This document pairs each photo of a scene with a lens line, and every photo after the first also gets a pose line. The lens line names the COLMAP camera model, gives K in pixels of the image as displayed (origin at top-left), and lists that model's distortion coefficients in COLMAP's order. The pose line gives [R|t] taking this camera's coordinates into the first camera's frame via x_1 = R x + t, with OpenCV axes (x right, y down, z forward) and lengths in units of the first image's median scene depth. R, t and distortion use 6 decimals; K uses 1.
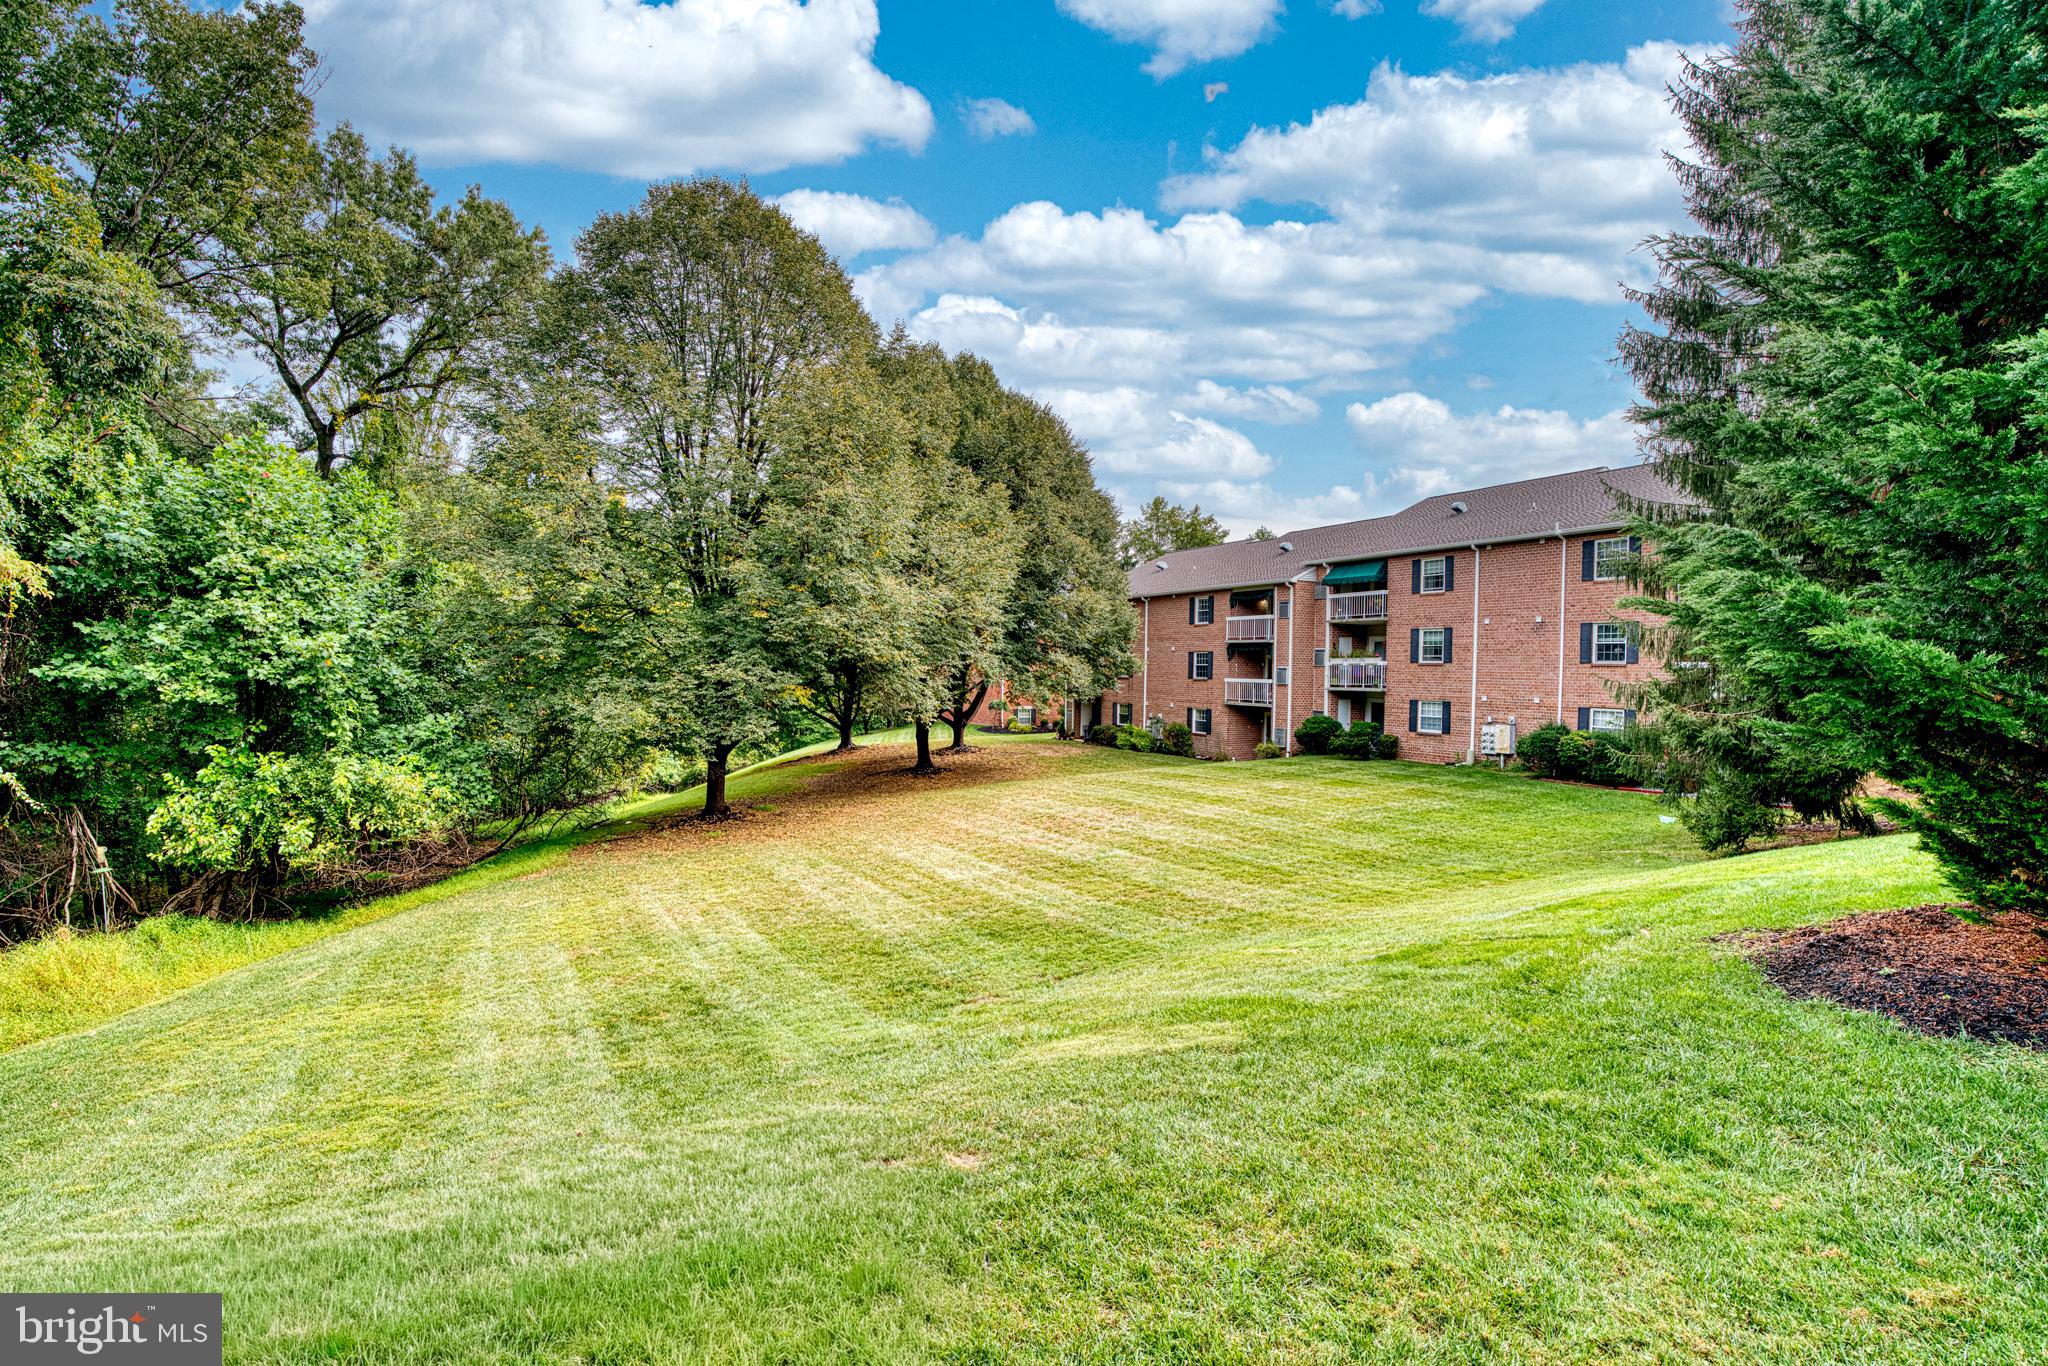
lens RADIAL K [[926.4, 0, 1024.0], [0, 926.4, 683.0], [0, 0, 1]] dist [-0.013038, 0.000522]
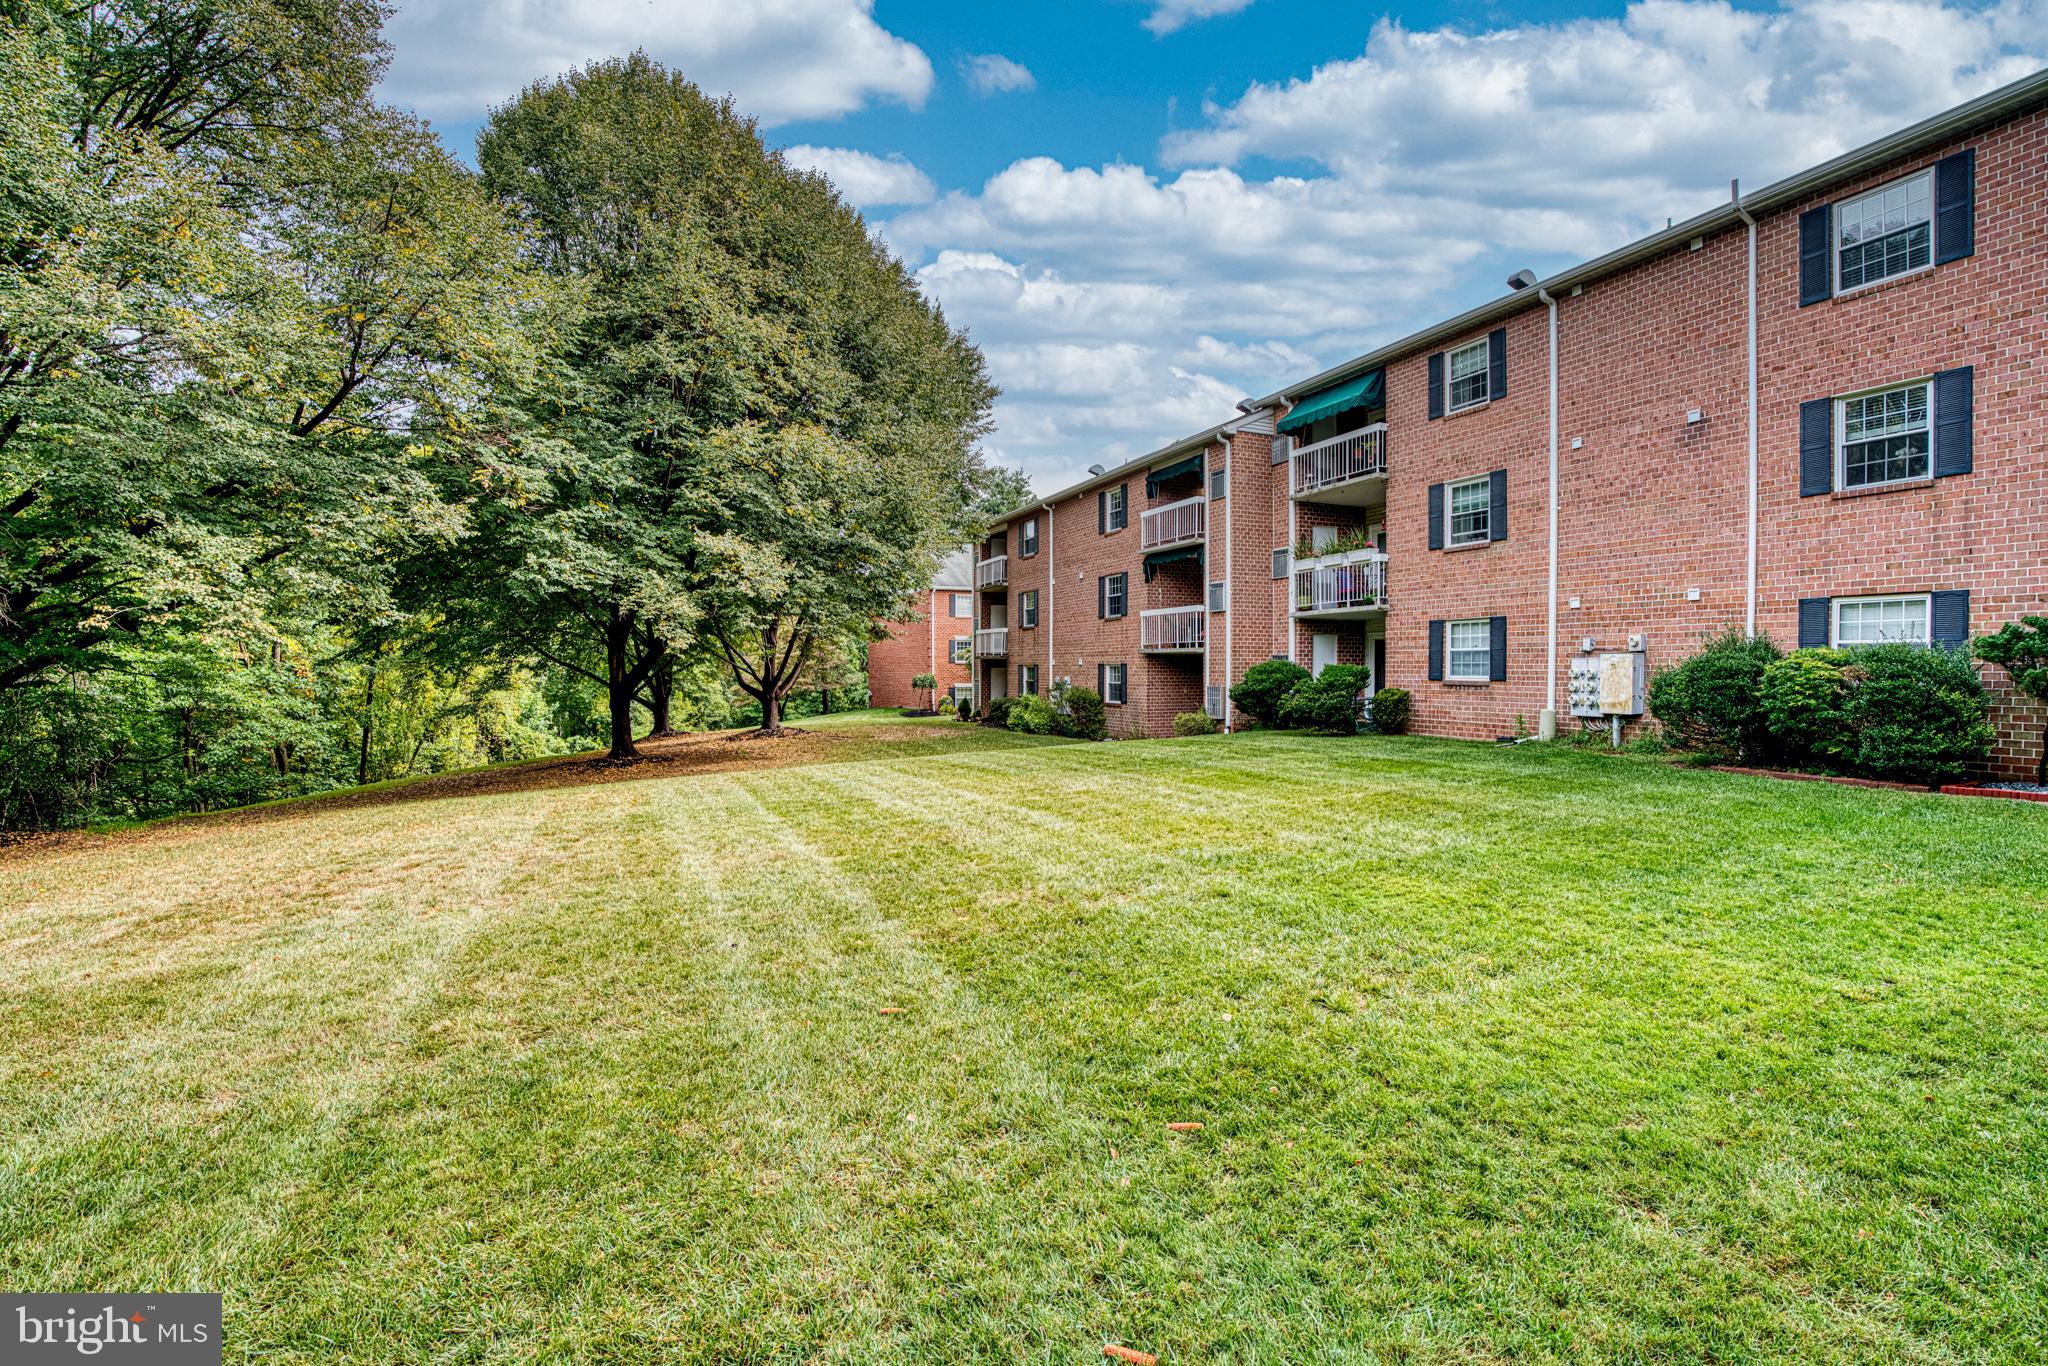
lens RADIAL K [[926.4, 0, 1024.0], [0, 926.4, 683.0], [0, 0, 1]] dist [-0.013038, 0.000522]
pose [[0.995765, -0.021846, -0.089300, 0.228145], [0.022245, 0.999747, 0.003470, 0.045785], [0.089201, -0.005441, 0.995999, 0.443464]]
